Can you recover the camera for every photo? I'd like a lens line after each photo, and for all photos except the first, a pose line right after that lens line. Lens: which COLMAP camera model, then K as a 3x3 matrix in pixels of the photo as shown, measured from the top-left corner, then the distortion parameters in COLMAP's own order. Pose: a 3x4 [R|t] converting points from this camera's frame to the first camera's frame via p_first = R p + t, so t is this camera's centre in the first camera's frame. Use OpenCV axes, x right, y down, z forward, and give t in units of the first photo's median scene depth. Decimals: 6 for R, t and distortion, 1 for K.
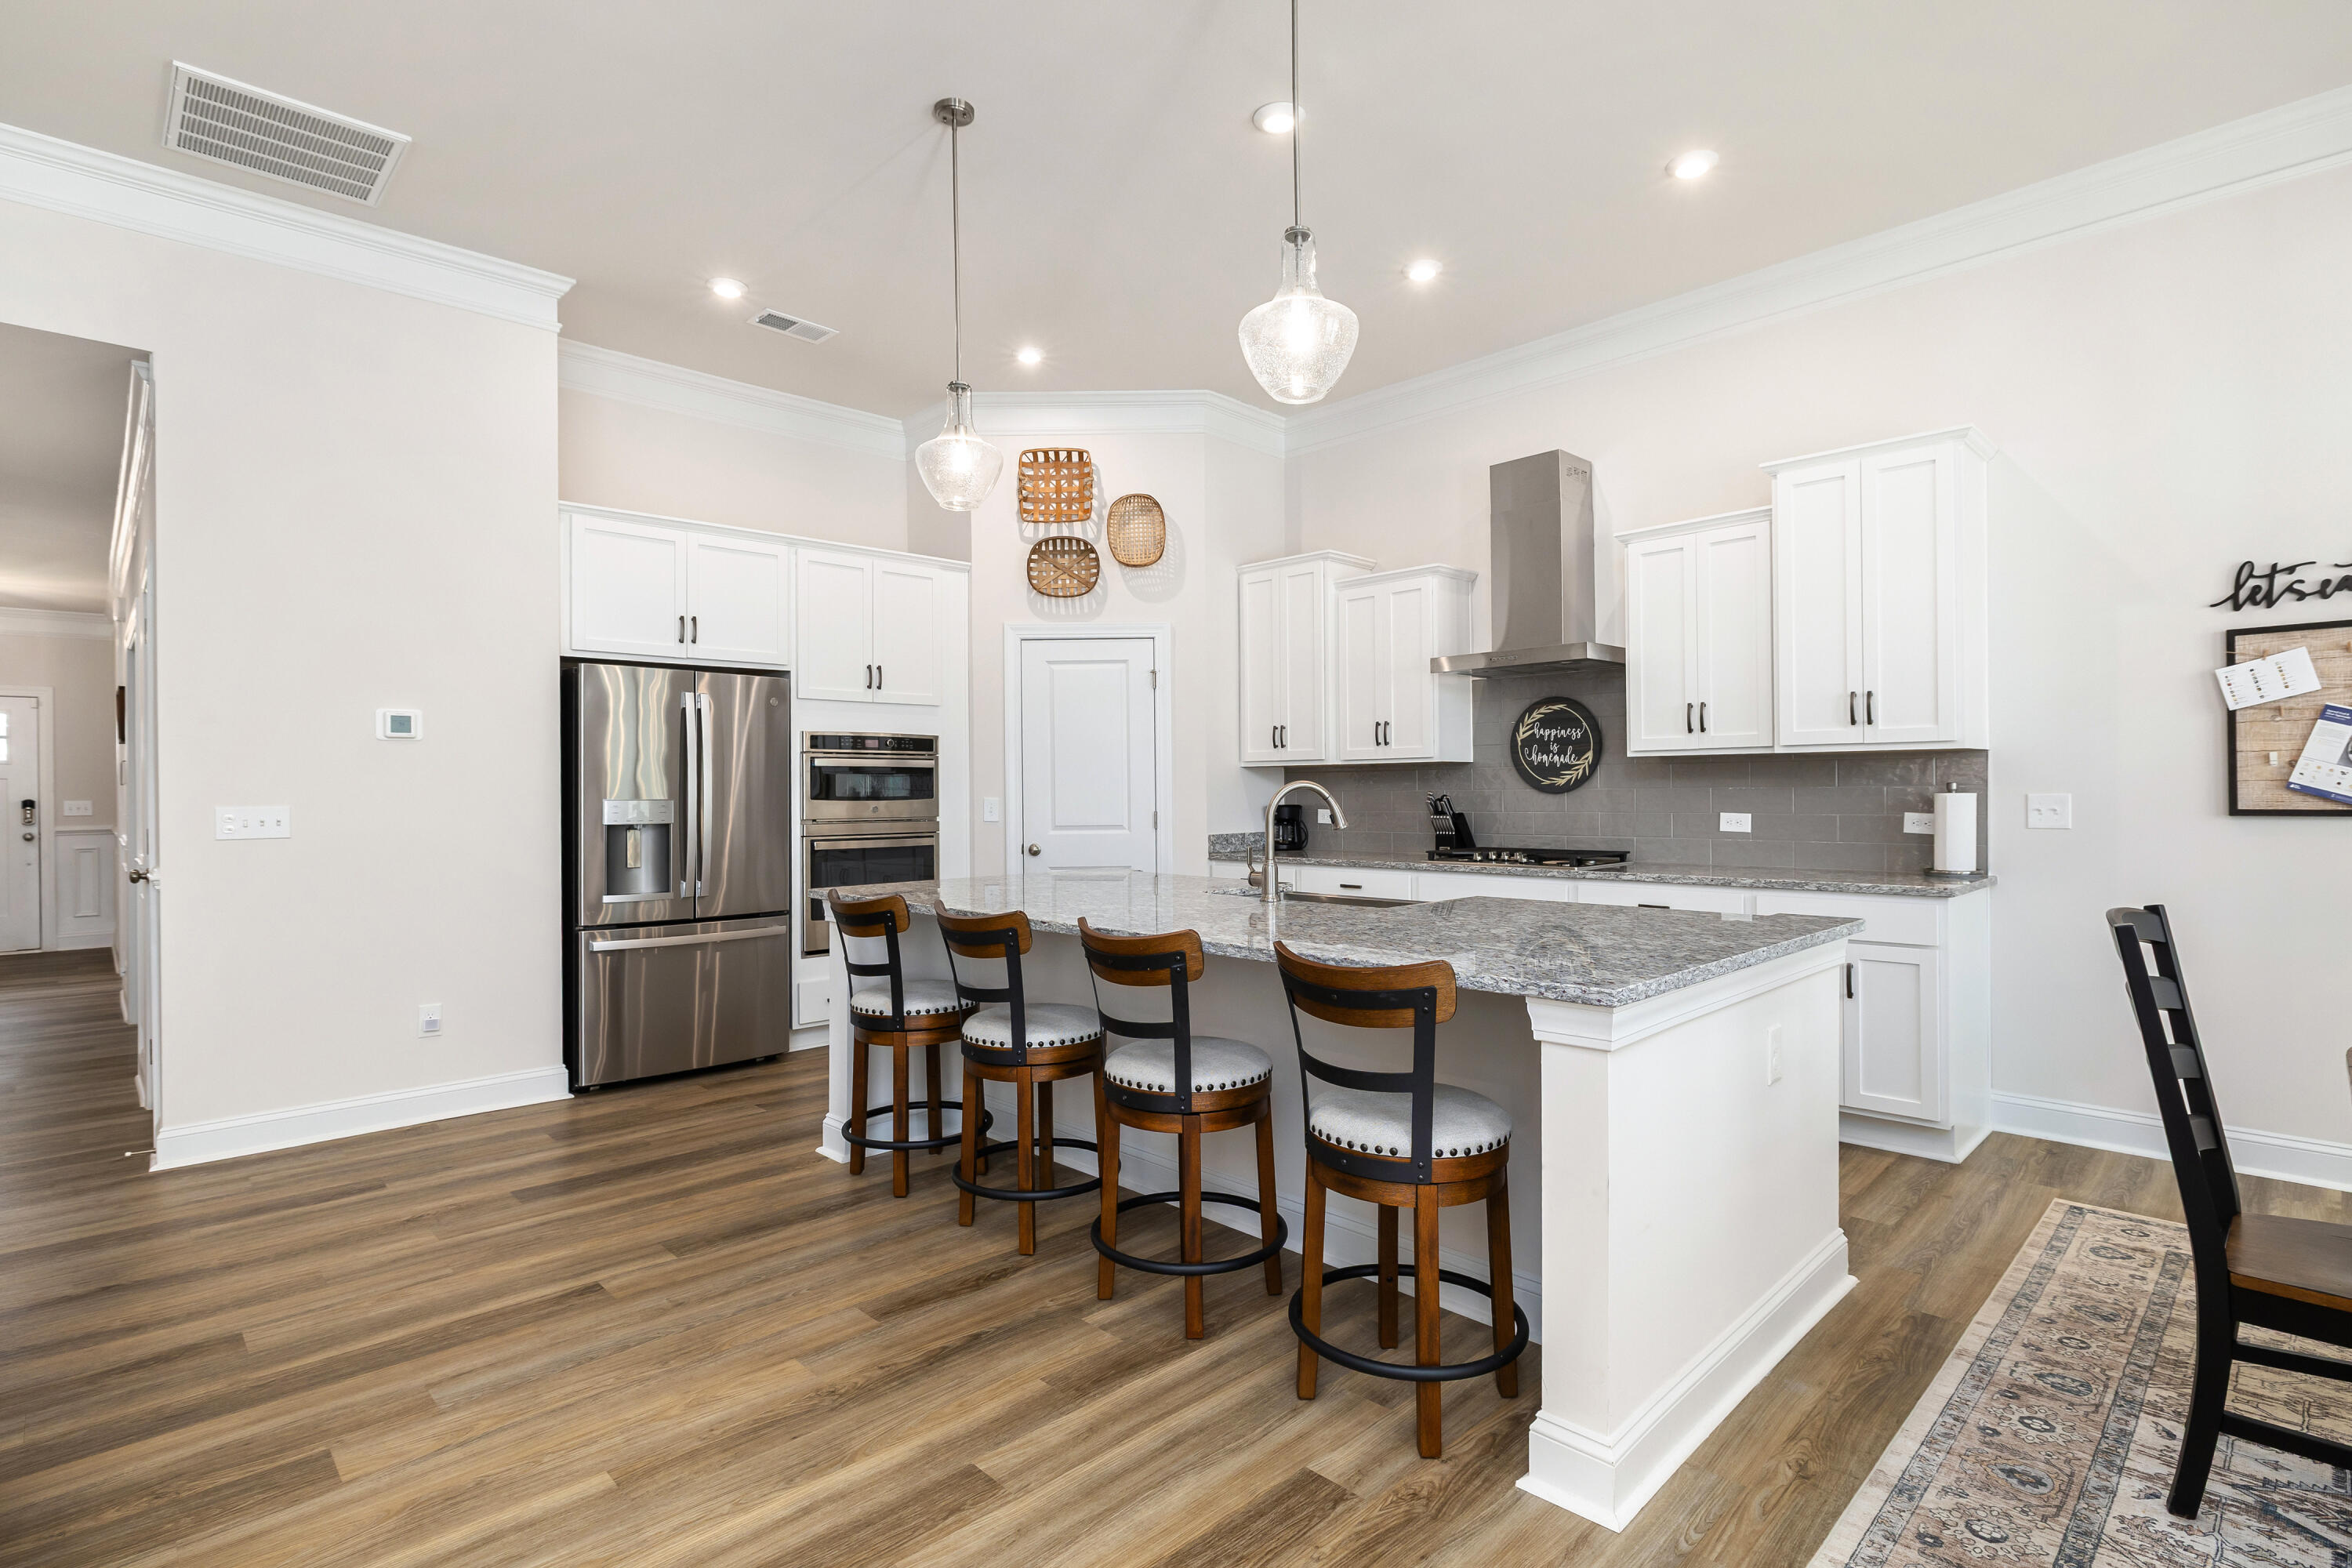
lens RADIAL K [[1137.6, 0, 1186.0], [0, 1137.6, 788.3], [0, 0, 1]] dist [-0.004824, -0.000285]
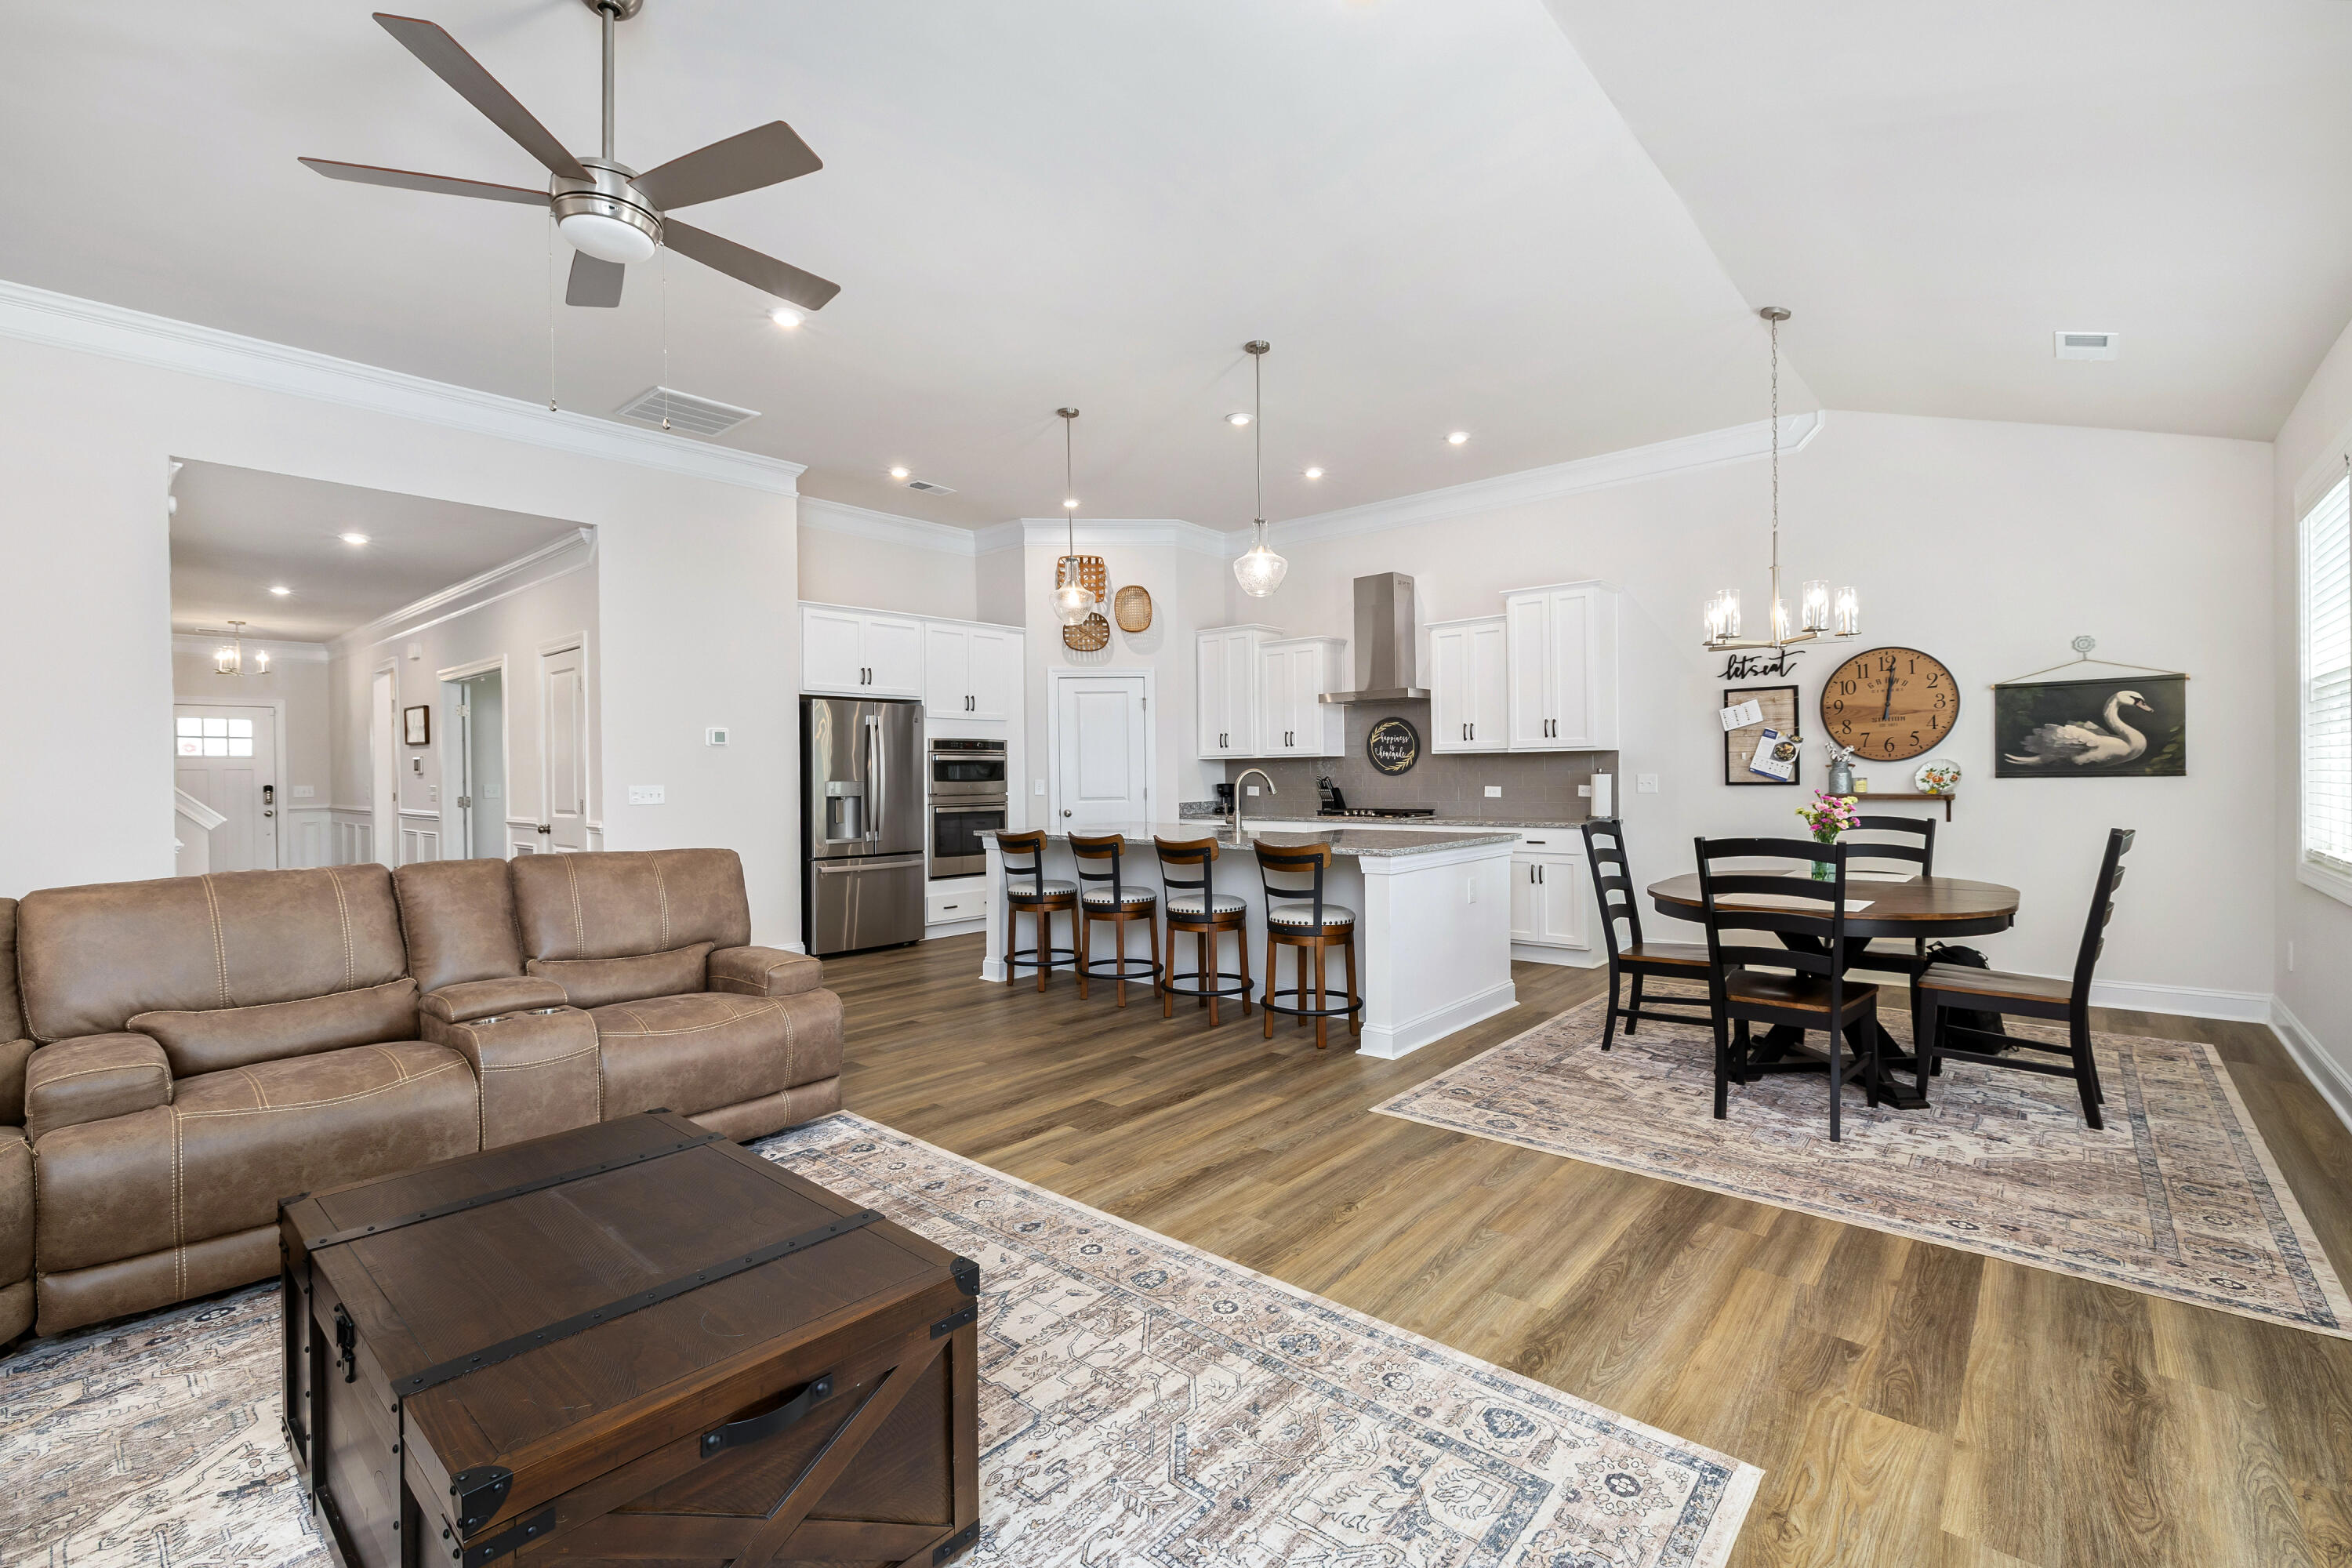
lens RADIAL K [[1031.5, 0, 1186.4], [0, 1031.5, 777.3], [0, 0, 1]] dist [0.002146, 0.000746]
pose [[0.996212, -0.003950, 0.086868, -0.121522], [0.003612, 0.999985, 0.004055, -0.000123], [-0.086883, -0.003726, 0.996212, -0.542645]]
